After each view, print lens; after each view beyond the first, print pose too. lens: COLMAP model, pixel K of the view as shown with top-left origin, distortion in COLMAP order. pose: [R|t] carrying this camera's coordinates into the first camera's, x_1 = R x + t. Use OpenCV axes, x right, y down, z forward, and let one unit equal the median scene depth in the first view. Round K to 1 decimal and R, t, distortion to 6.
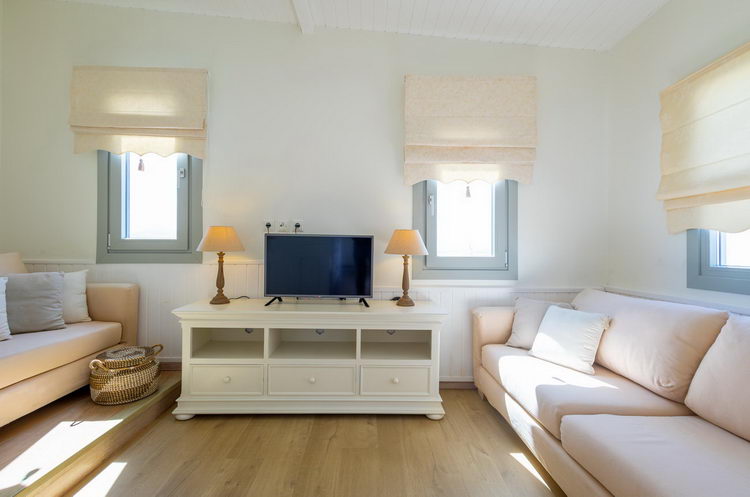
lens RADIAL K [[340.6, 0, 375.0], [0, 340.6, 248.5], [0, 0, 1]] dist [0.002702, 0.000272]
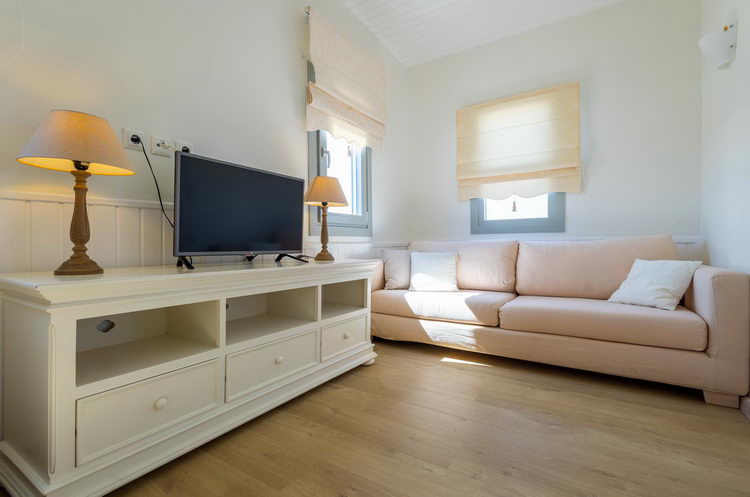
lens RADIAL K [[357.1, 0, 375.6], [0, 357.1, 241.4], [0, 0, 1]] dist [0.014868, 0.000105]
pose [[0.559019, -0.008625, 0.829110, -0.679335], [0.008957, 0.999950, 0.004363, 0.121040], [-0.829107, 0.004988, 0.559068, 0.370943]]
